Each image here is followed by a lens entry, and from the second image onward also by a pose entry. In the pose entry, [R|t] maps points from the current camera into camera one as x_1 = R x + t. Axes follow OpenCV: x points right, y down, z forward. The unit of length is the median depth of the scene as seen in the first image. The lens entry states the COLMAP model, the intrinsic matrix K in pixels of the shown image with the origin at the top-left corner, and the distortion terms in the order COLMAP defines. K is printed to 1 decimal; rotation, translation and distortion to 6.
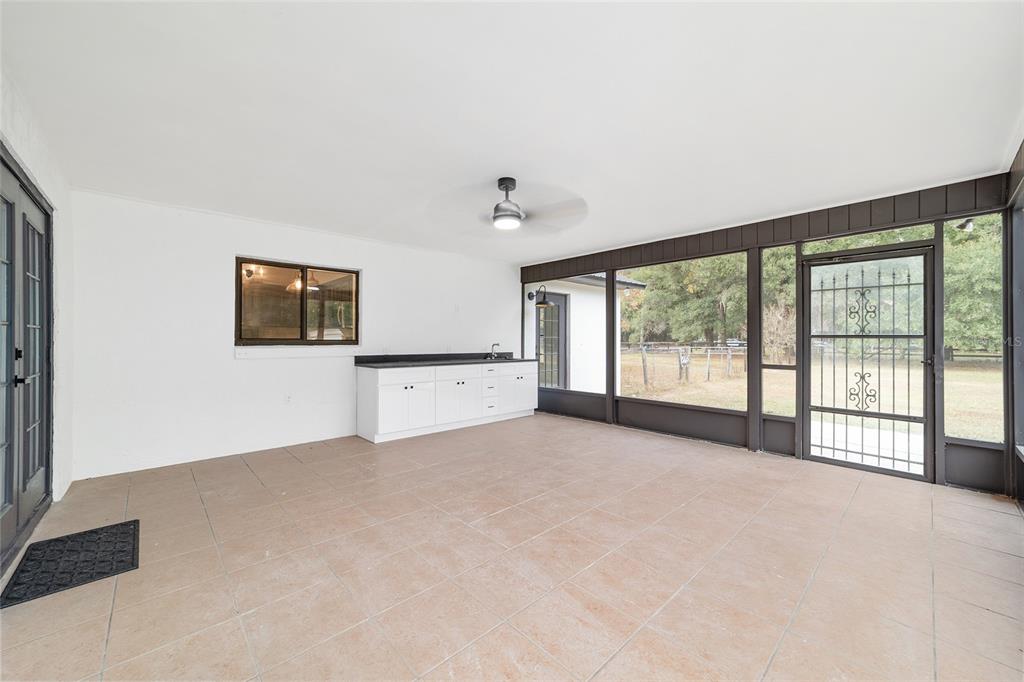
lens RADIAL K [[396.2, 0, 512.0], [0, 396.2, 341.0], [0, 0, 1]] dist [-0.000882, -0.000007]
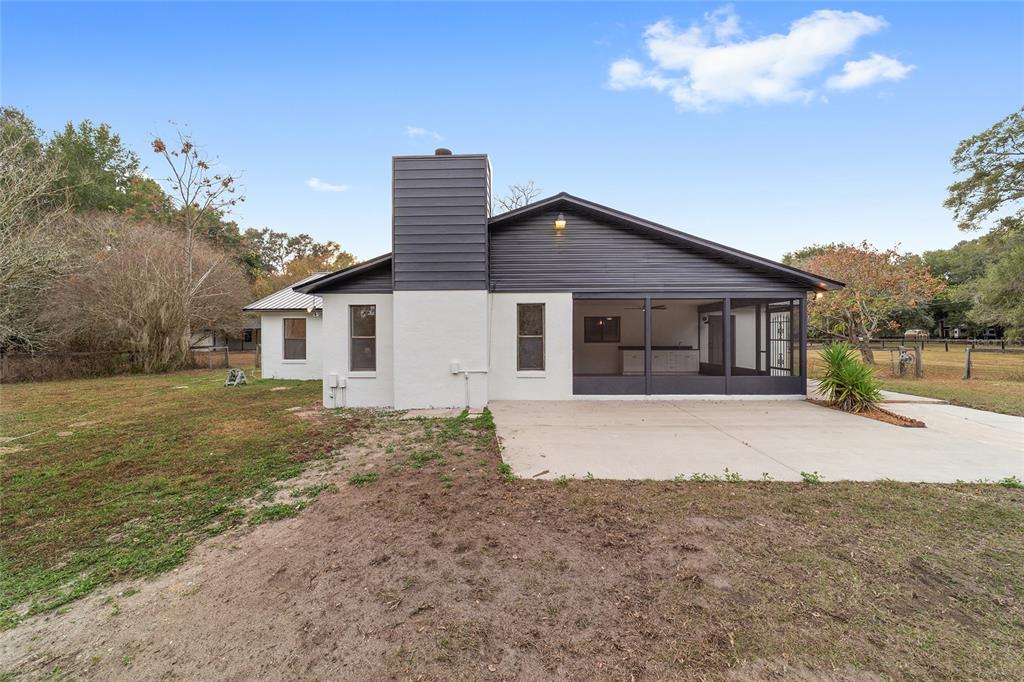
lens RADIAL K [[396.2, 0, 512.0], [0, 396.2, 341.0], [0, 0, 1]] dist [-0.000882, -0.000007]
pose [[0.702679, 0.001122, -0.711506, 1.341832], [0.006906, 0.999941, 0.008397, -0.035888], [0.711473, -0.010814, 0.702630, -1.907191]]
